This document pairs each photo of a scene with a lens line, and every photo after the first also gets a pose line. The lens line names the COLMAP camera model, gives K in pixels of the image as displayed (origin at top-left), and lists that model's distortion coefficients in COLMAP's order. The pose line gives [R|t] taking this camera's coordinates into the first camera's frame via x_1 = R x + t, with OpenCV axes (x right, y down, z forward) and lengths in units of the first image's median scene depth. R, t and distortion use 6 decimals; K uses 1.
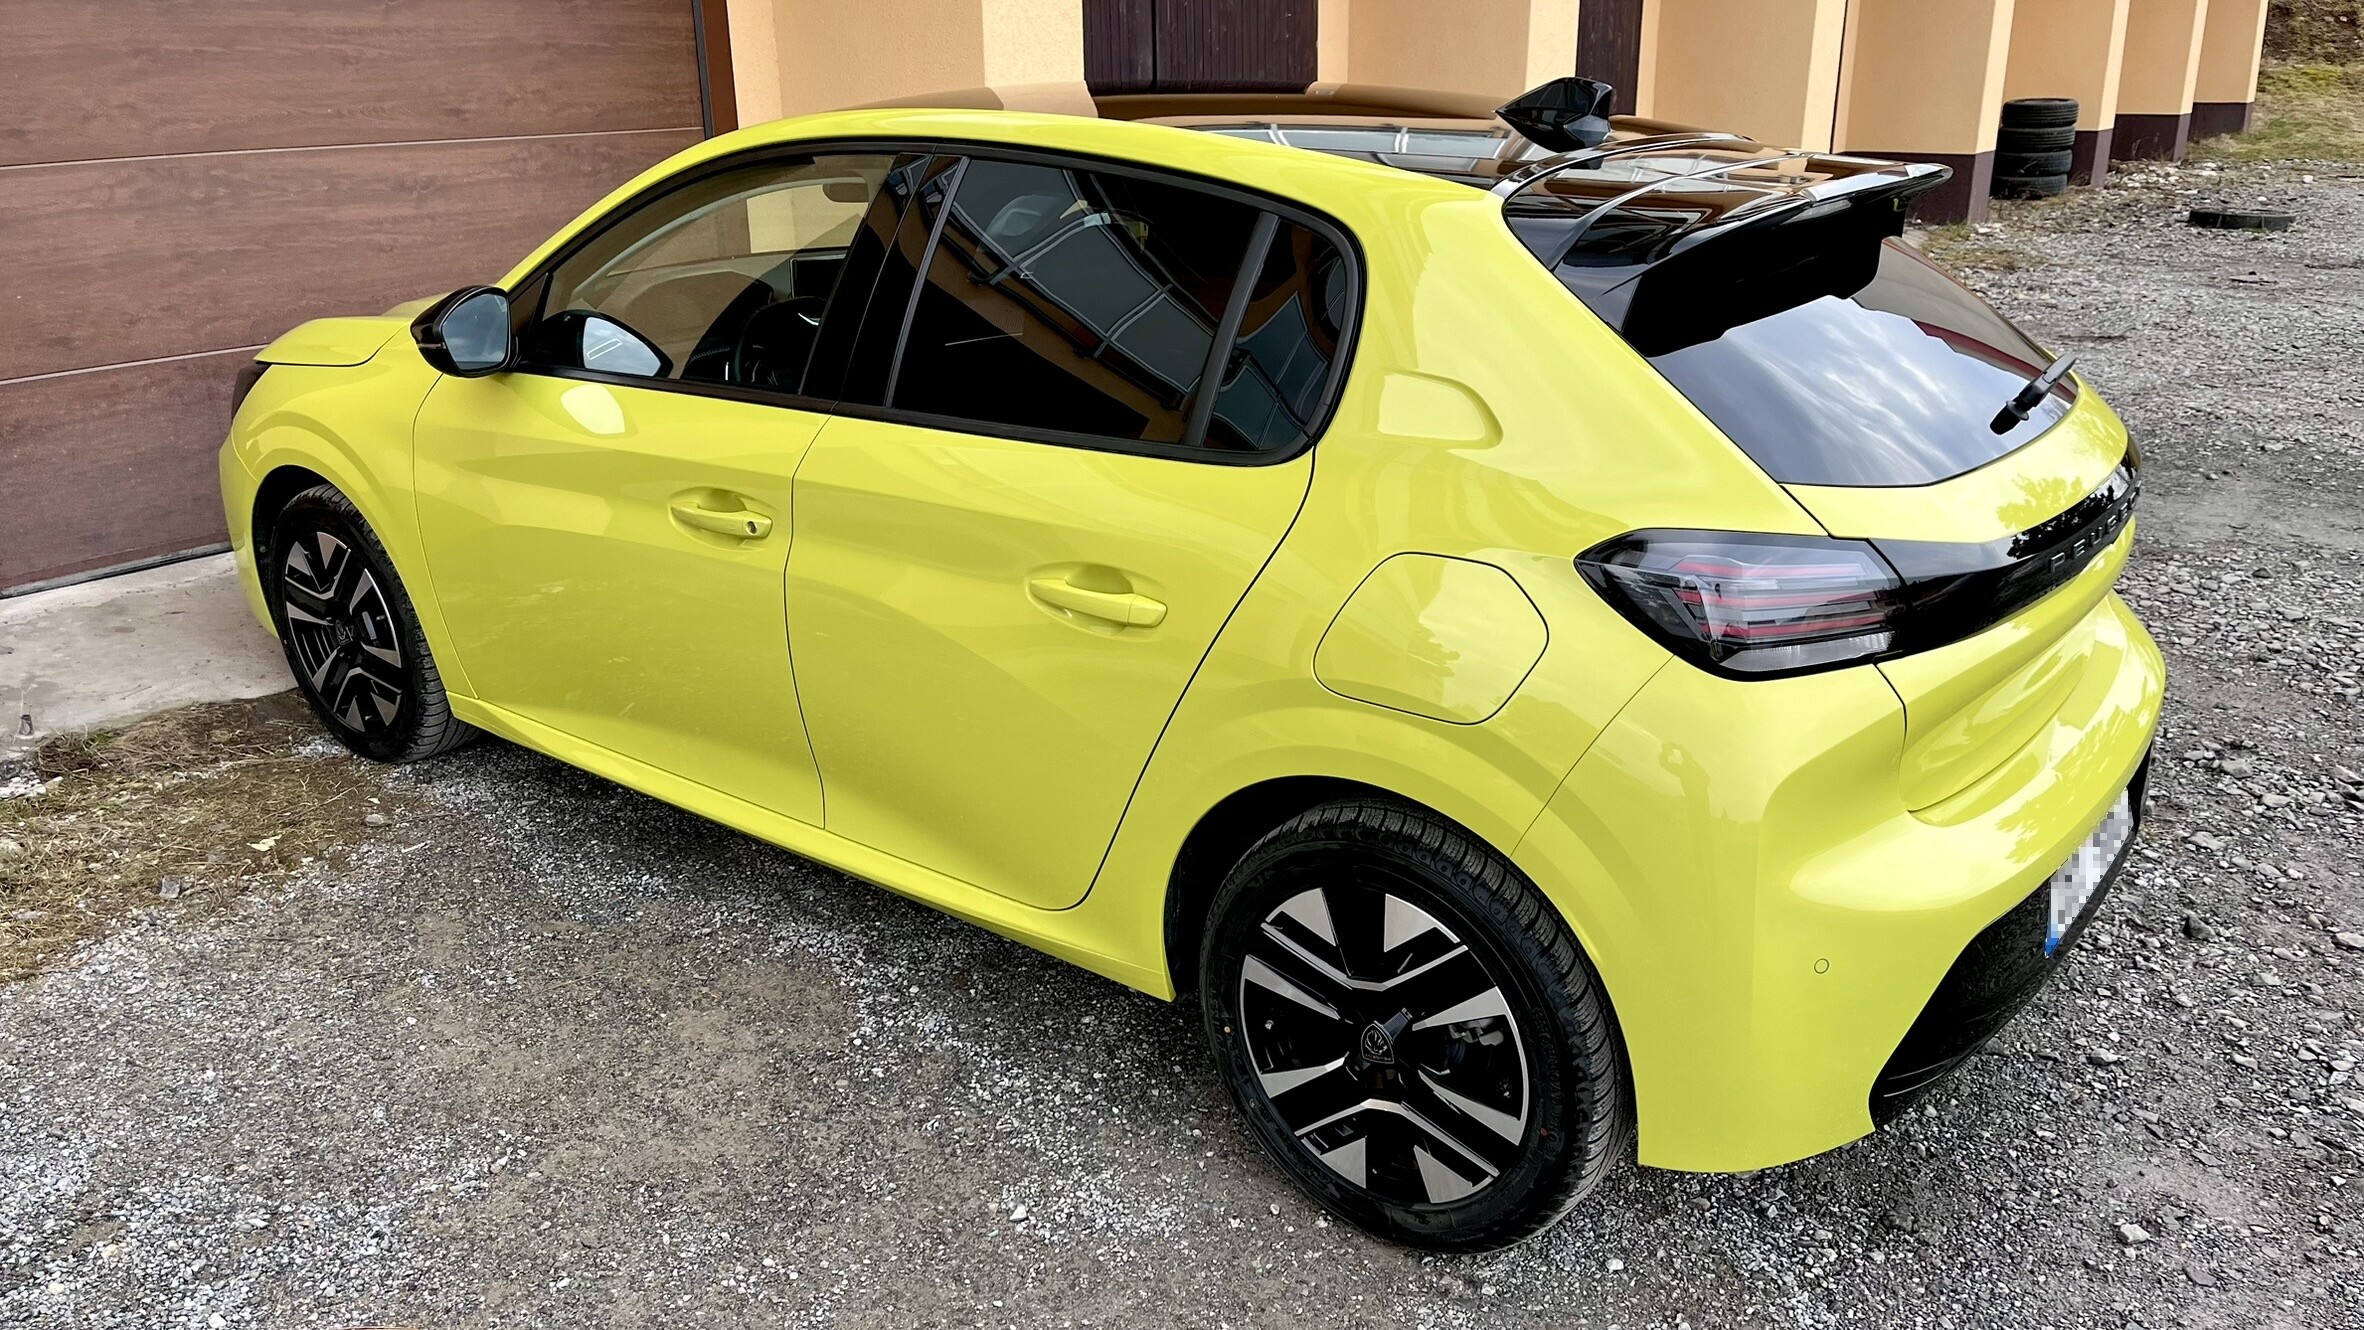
lens RADIAL K [[1801.3, 0, 1179.7], [0, 1801.3, 667.1], [0, 0, 1]] dist [0.057677, -0.081854]
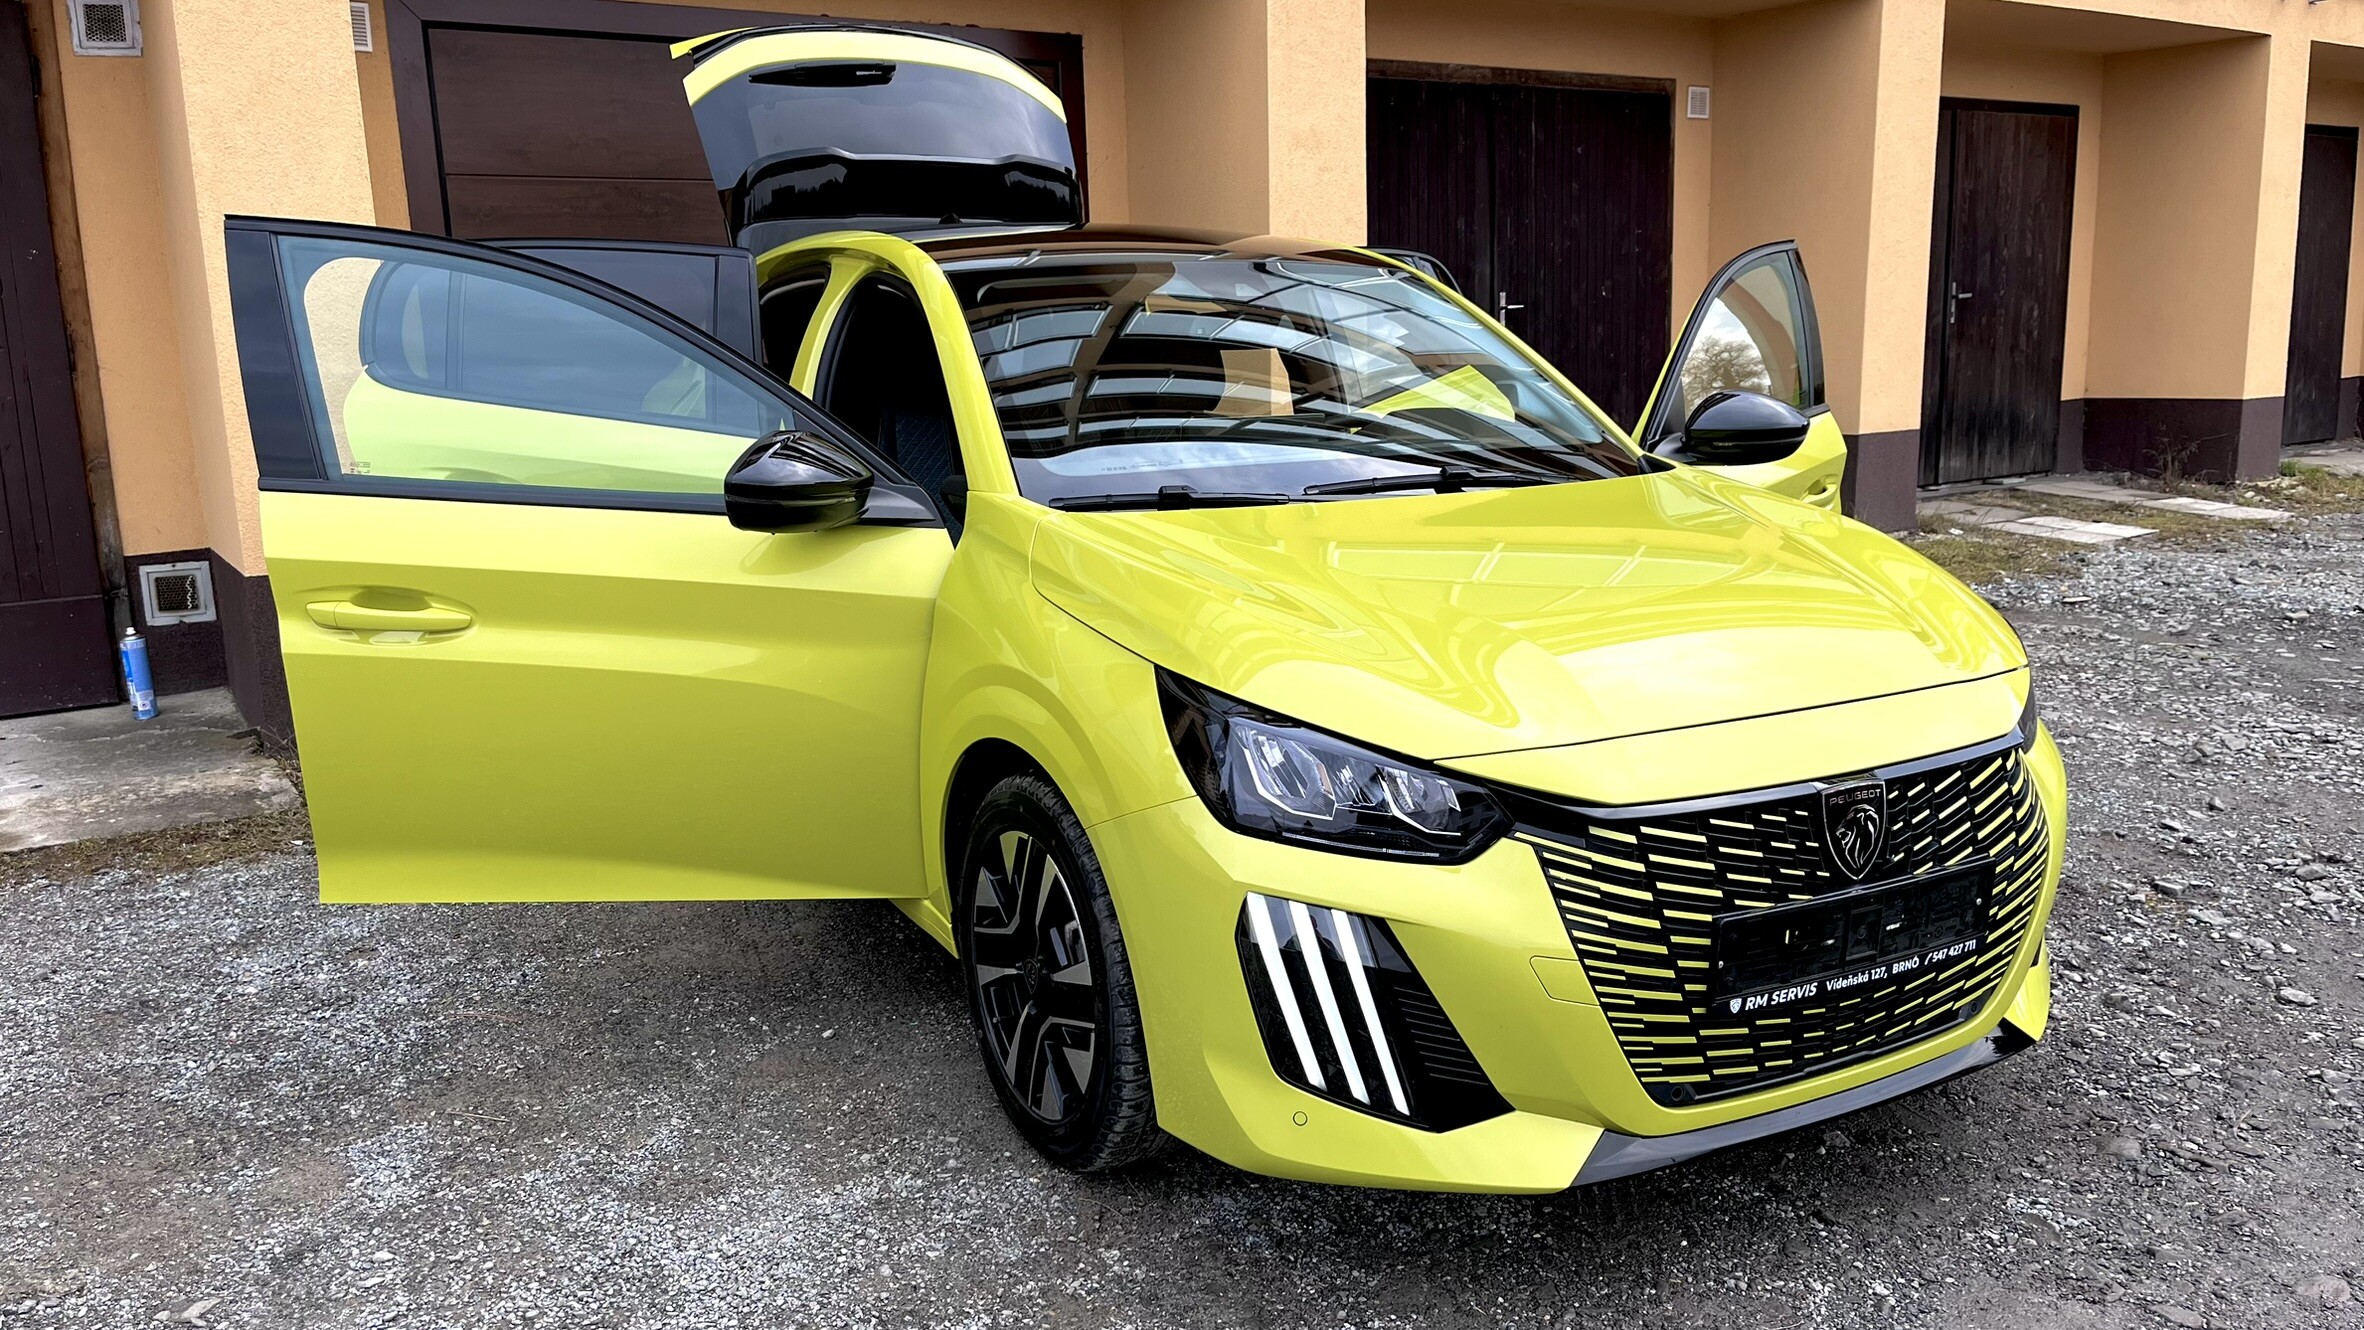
lens RADIAL K [[1801.3, 0, 1198.6], [0, 1801.3, 667.8], [0, 0, 1]] dist [0.057677, -0.081854]
pose [[0.953819, 0.041896, -0.297446, 0.237560], [-0.082185, 0.988840, -0.124263, 0.097956], [0.288921, 0.142971, 0.946617, -0.120993]]
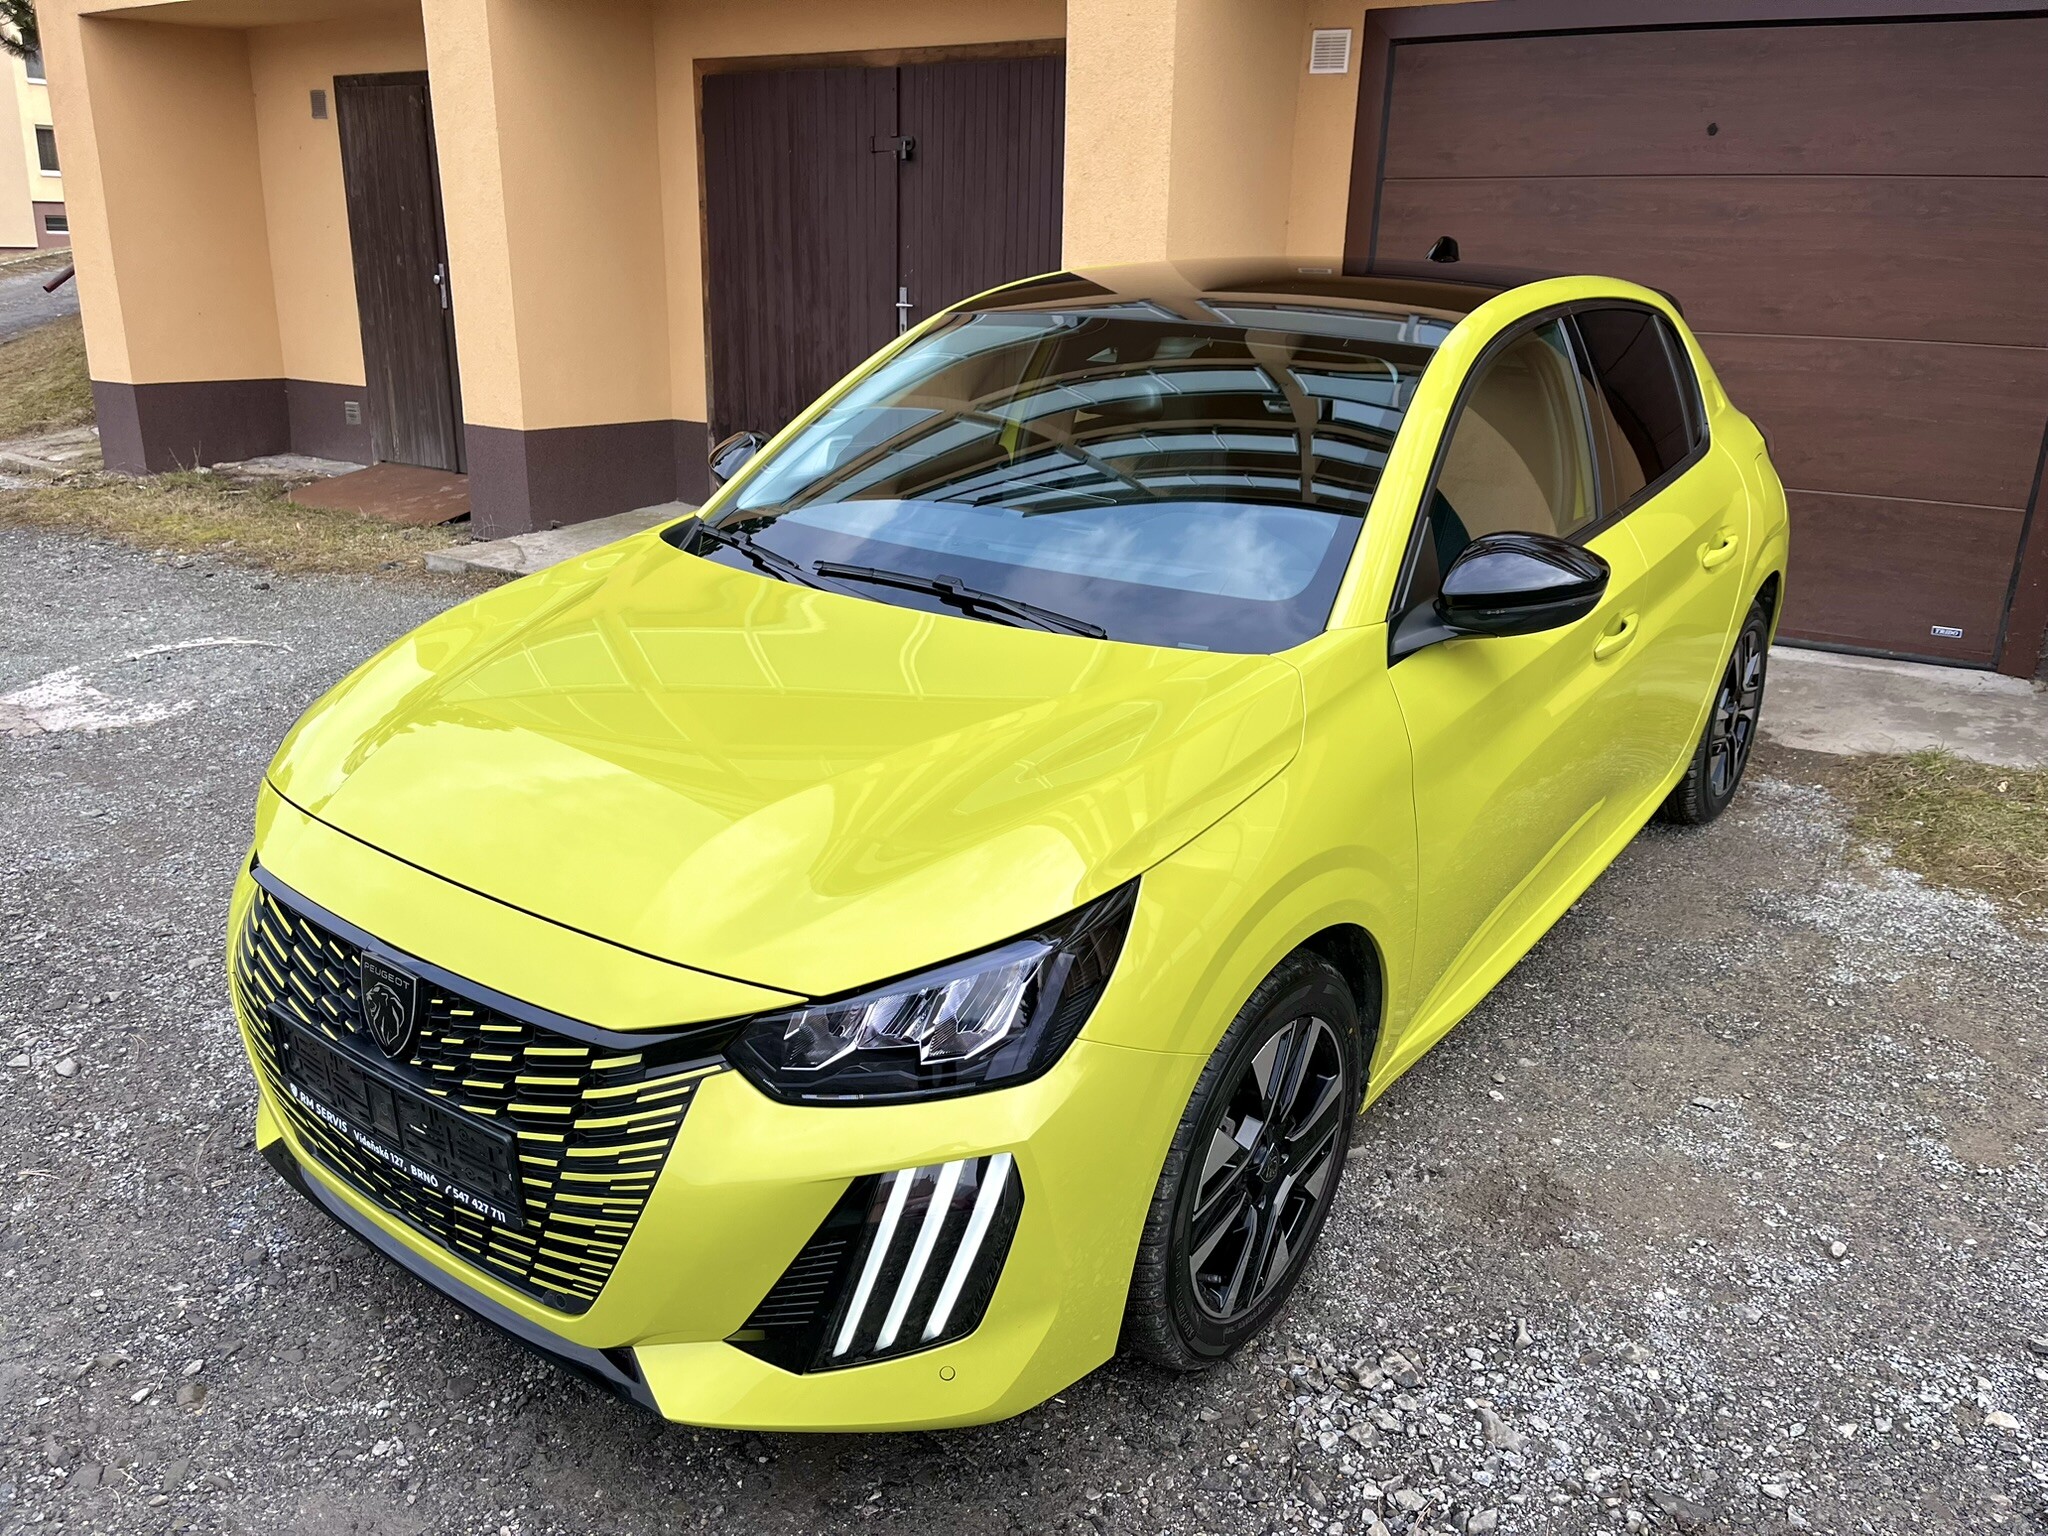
lens RADIAL K [[1559.3, 0, 1015.9], [0, 1559.3, 777.1], [0, 0, 1]] dist [0.071788, -0.106470]
pose [[0.103394, 0.327524, -0.939168, 0.637501], [-0.348249, 0.896383, 0.274264, -0.153066], [0.931683, 0.298707, 0.206741, 0.448238]]
